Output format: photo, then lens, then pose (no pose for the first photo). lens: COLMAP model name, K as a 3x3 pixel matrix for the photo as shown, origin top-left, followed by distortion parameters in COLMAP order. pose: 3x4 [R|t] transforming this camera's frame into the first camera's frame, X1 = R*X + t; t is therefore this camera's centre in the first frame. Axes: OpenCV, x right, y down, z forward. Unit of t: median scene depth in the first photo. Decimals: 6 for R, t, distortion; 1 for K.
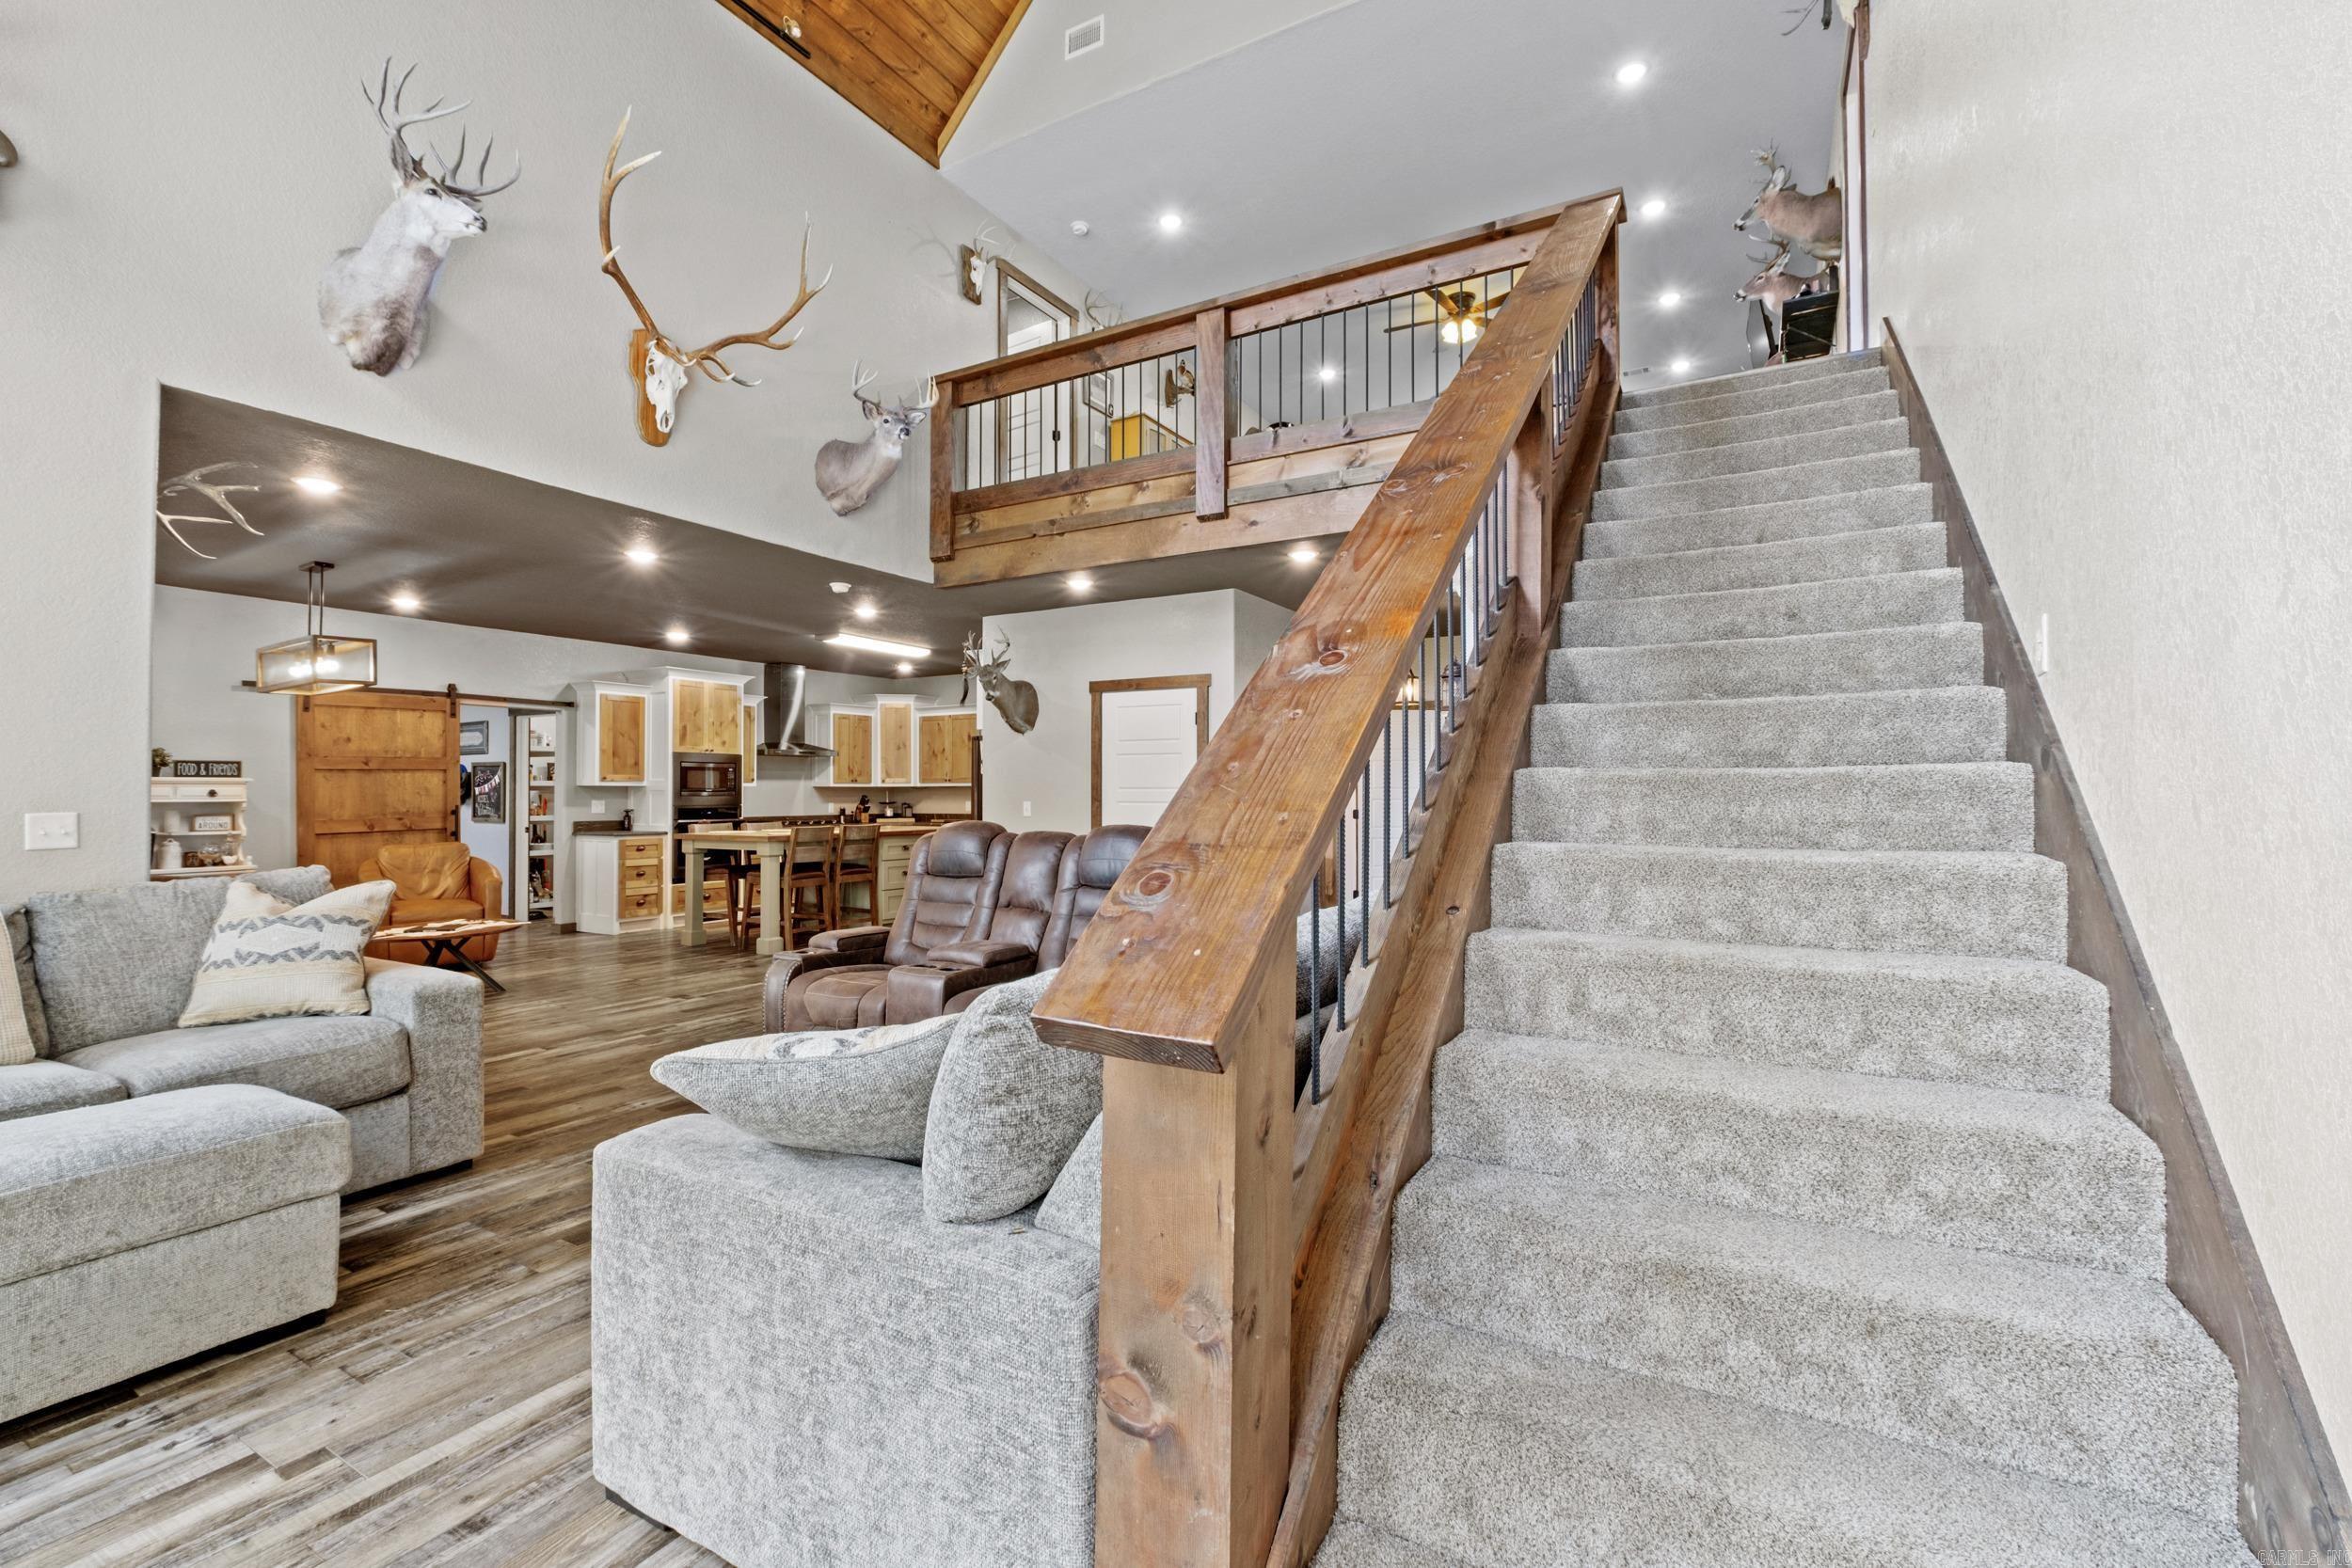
lens RADIAL K [[1024.8, 0, 1172.1], [0, 1024.8, 779.4], [0, 0, 1]] dist [-0.011681, 0.001445]
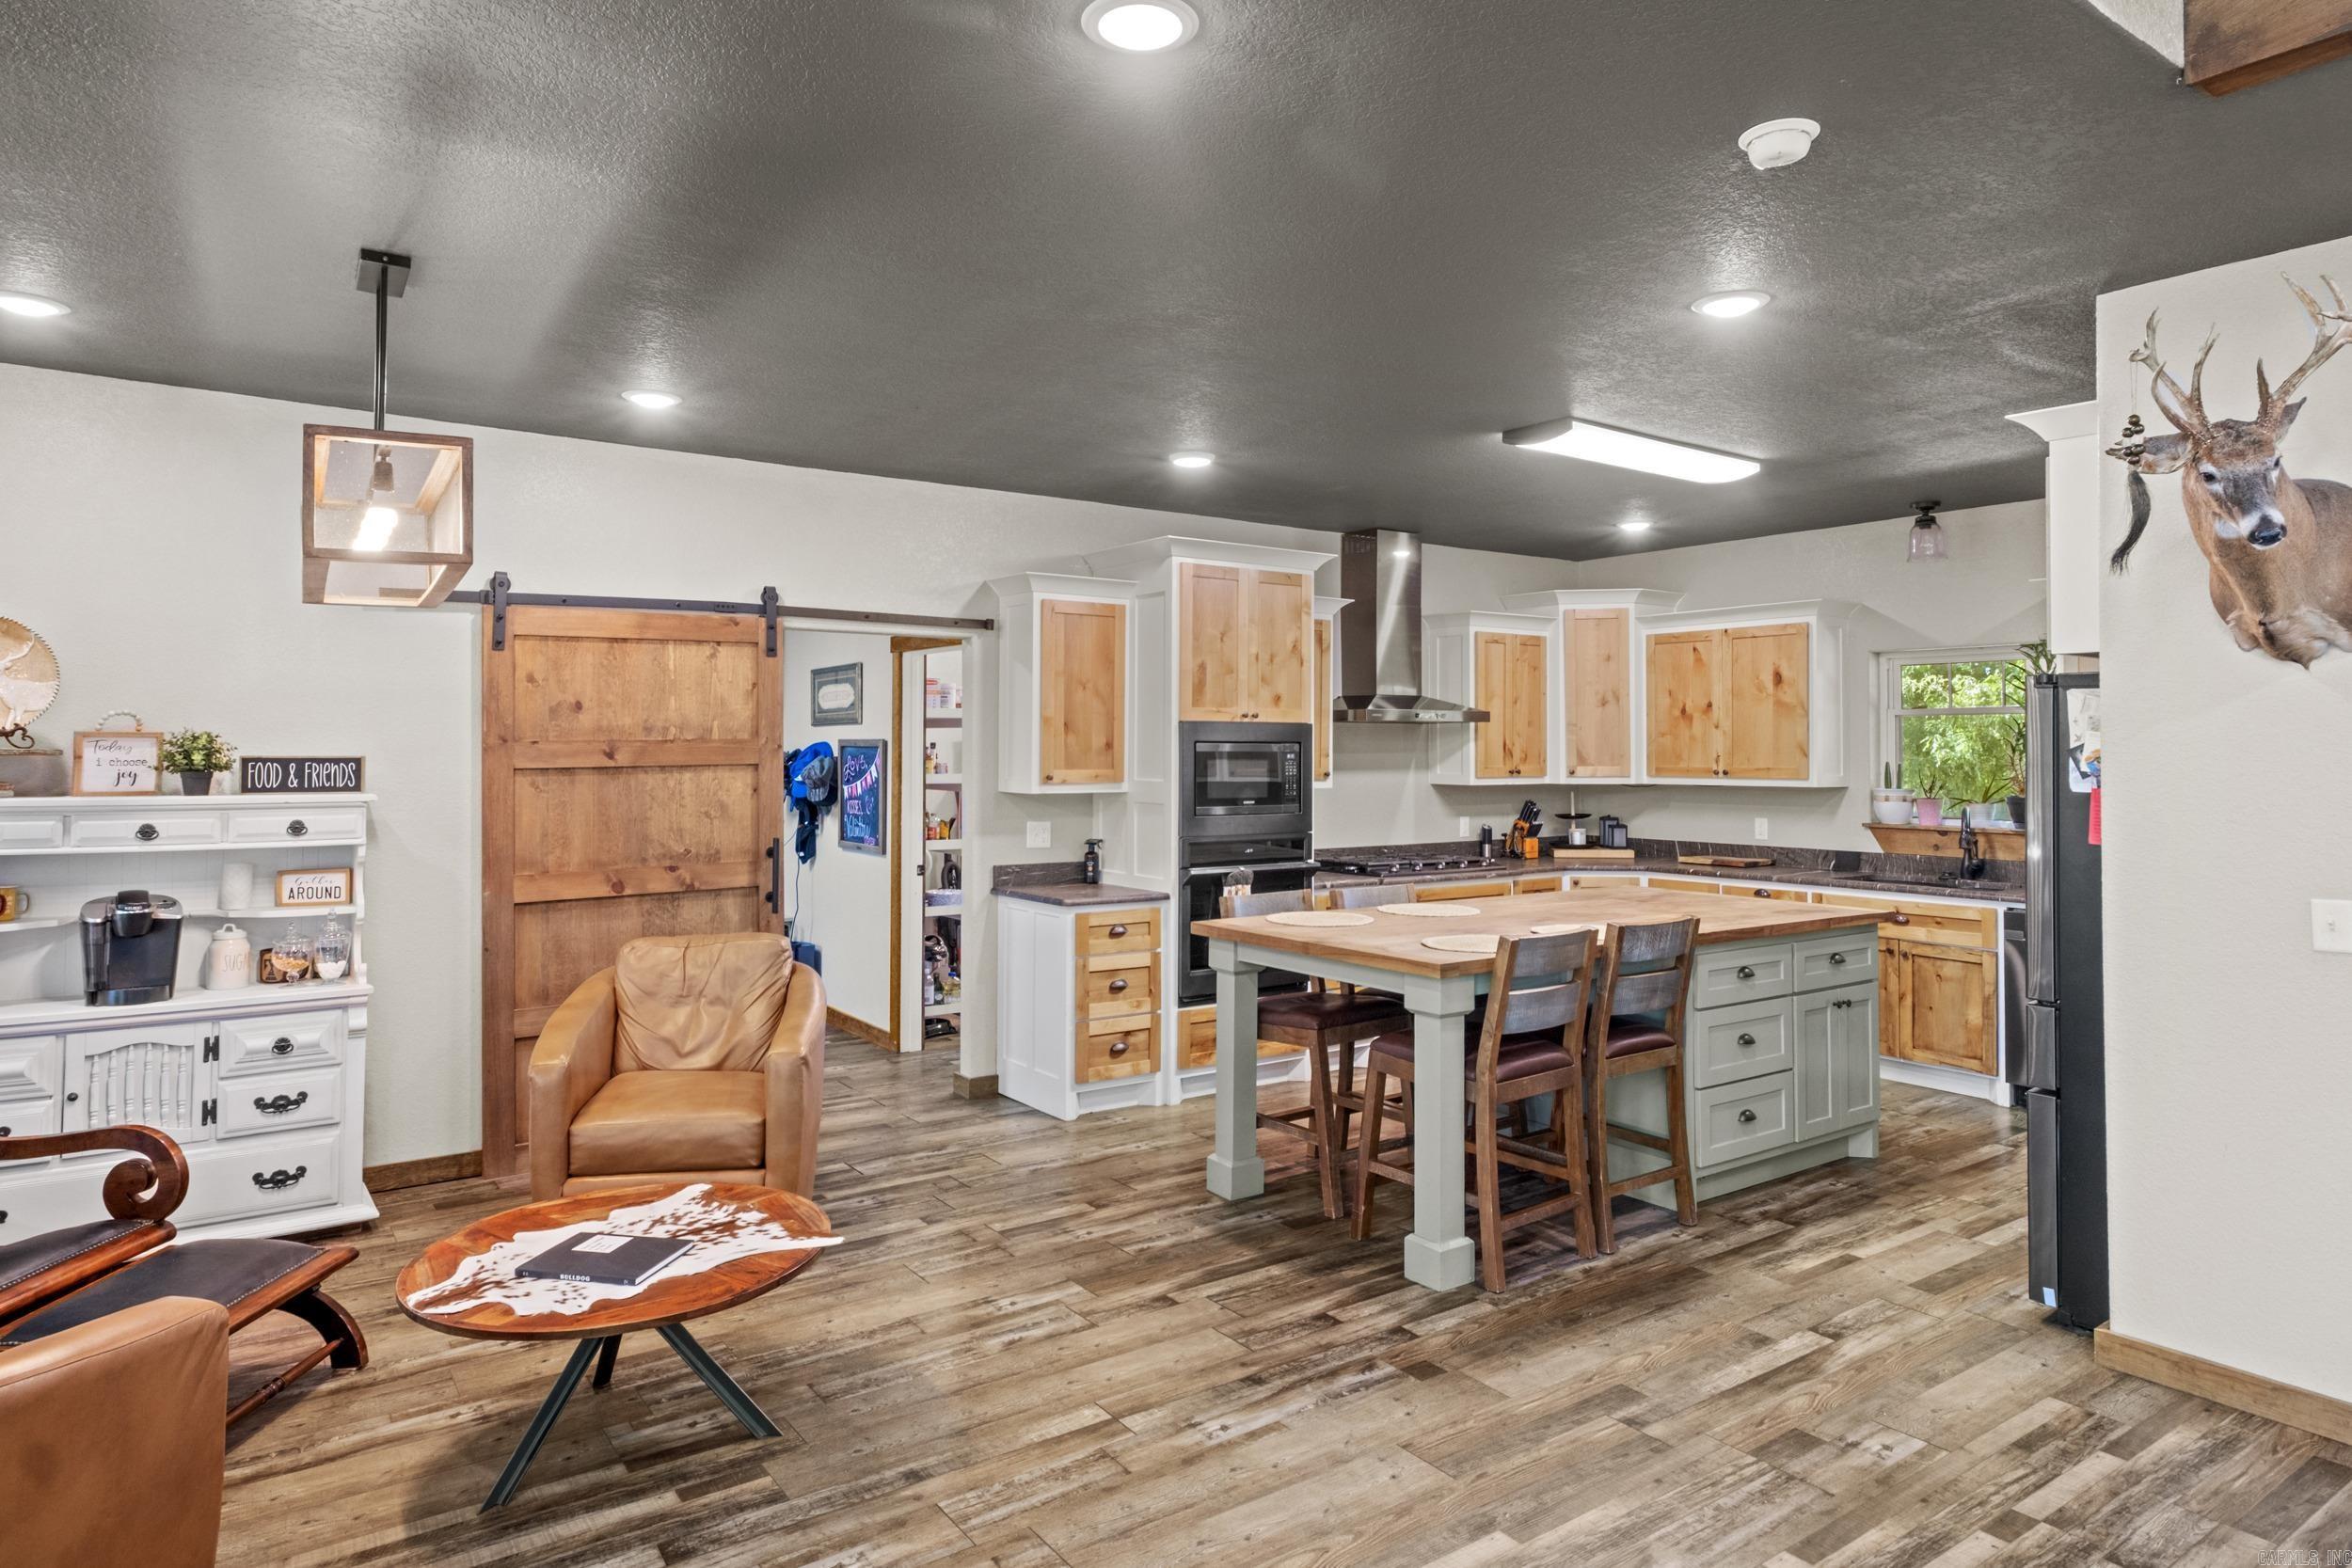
lens RADIAL K [[1369.0, 0, 1177.4], [0, 1369.0, 731.2], [0, 0, 1]] dist [-0.006601, -0.000140]
pose [[0.910640, -0.001936, -0.413195, -0.236341], [0.001854, 0.999998, -0.000599, -0.021960], [0.413195, -0.000220, 0.910642, 0.441318]]
